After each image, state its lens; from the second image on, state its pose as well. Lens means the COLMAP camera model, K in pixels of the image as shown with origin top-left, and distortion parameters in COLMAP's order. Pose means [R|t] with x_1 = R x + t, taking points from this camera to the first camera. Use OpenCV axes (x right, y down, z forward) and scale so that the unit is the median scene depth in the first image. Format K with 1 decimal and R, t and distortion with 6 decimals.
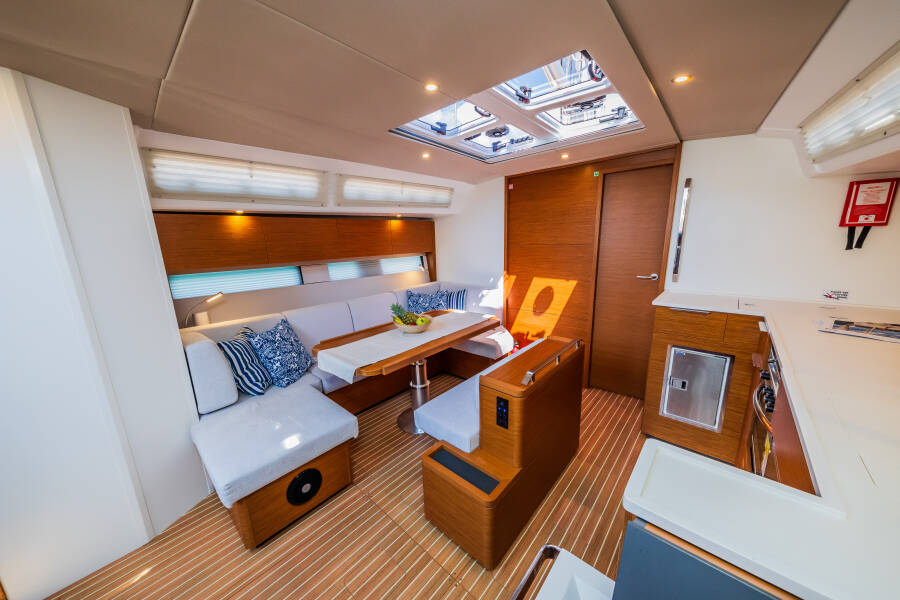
lens RADIAL K [[304.6, 0, 447.1], [0, 304.6, 304.7], [0, 0, 1]] dist [0.013361, -0.004100]
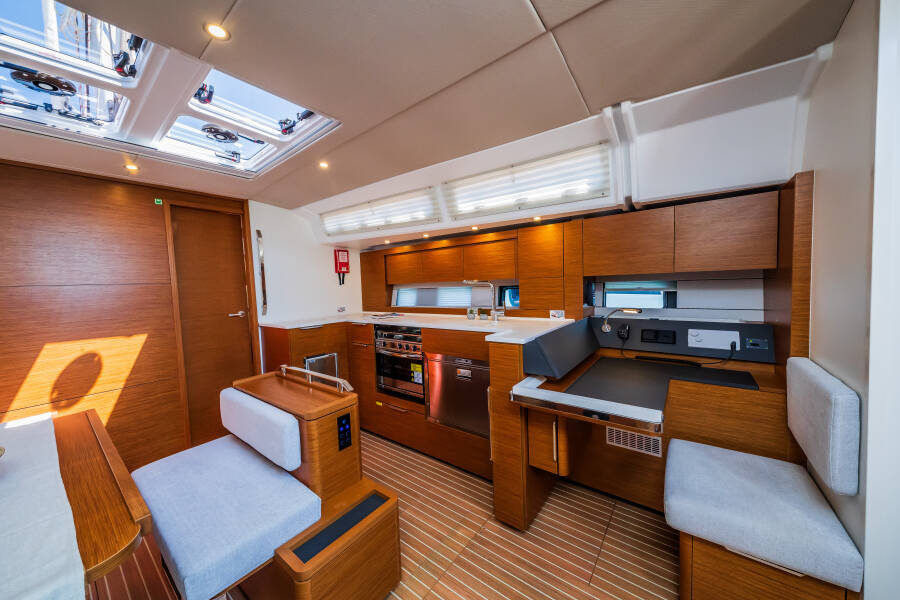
lens RADIAL K [[309.6, 0, 448.4], [0, 309.6, 302.4], [0, 0, 1]] dist [0.013682, -0.004173]
pose [[-0.076011, -0.025187, 0.996789, -0.514550], [0.253330, 0.966391, 0.043737, 0.005207], [-0.964389, 0.255841, -0.067076, 0.426181]]
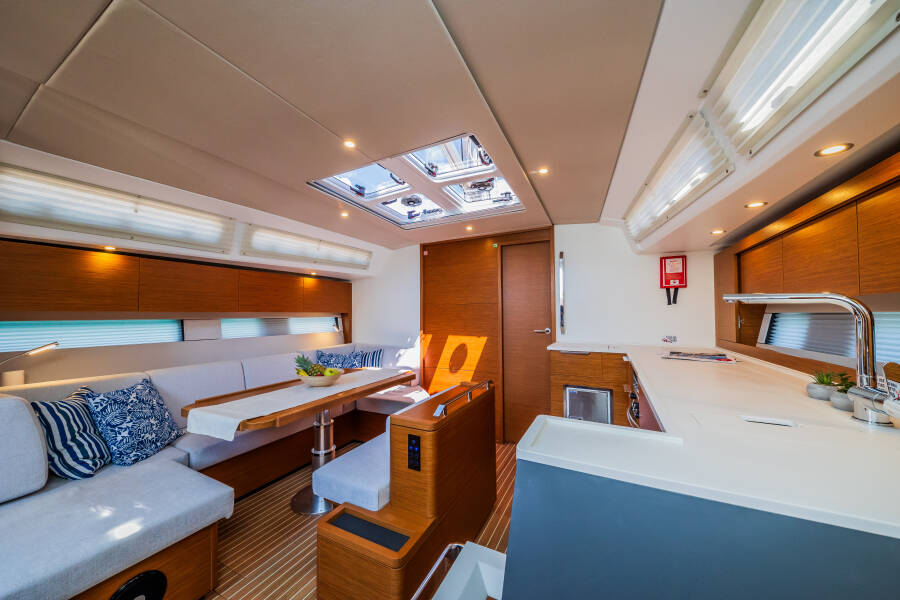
lens RADIAL K [[305.0, 0, 449.8], [0, 305.0, 305.6], [0, 0, 1]] dist [0.015377, -0.005974]
pose [[0.965204, 0.031671, 0.259574, 0.019313], [0.033983, 0.969029, -0.244598, 0.099024], [-0.259281, 0.244908, 0.934234, -0.006912]]
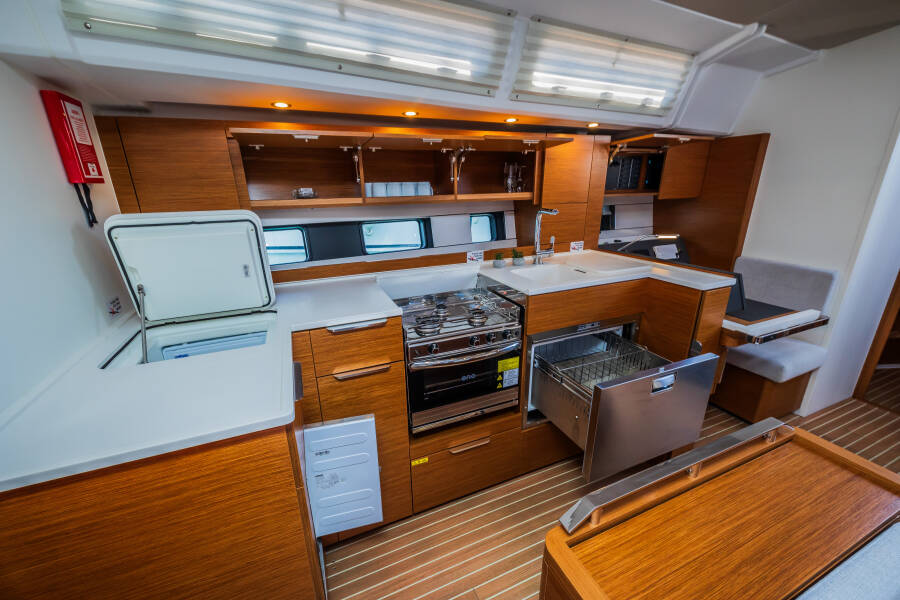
lens RADIAL K [[356.0, 0, 437.8], [0, 356.0, 304.5], [0, 0, 1]] dist [-0.000485, -0.000210]
pose [[-0.898995, -0.092730, 0.428029, 0.373897], [0.140519, 0.864585, 0.482440, -0.230945], [-0.414804, 0.493857, -0.764227, 1.064304]]
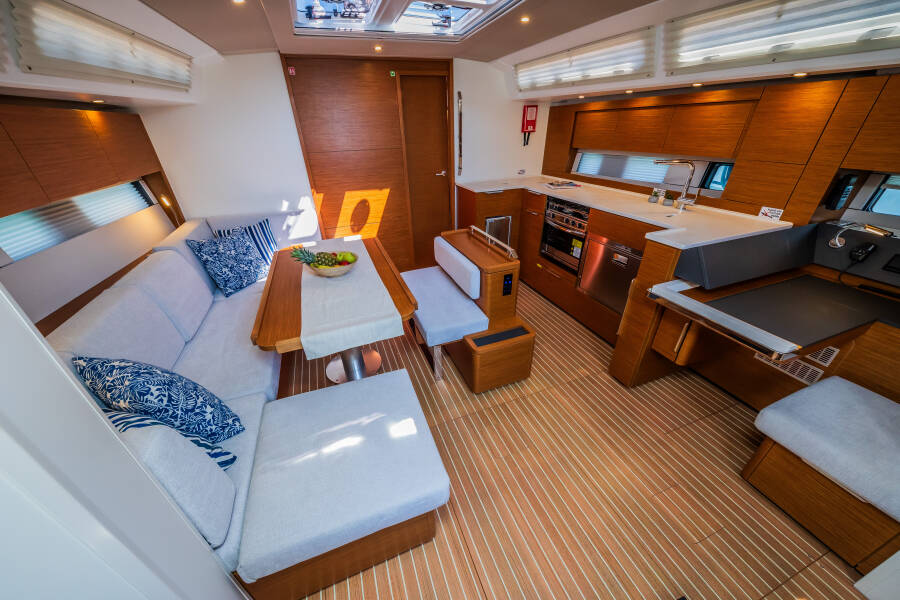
lens RADIAL K [[311.8, 0, 446.4], [0, 311.8, 303.8], [0, 0, 1]] dist [0.006844, -0.000271]
pose [[0.461716, -0.426055, 0.778008, -0.696173], [0.203182, 0.904573, 0.374786, -0.096697], [-0.863444, -0.014967, 0.504222, 0.347193]]
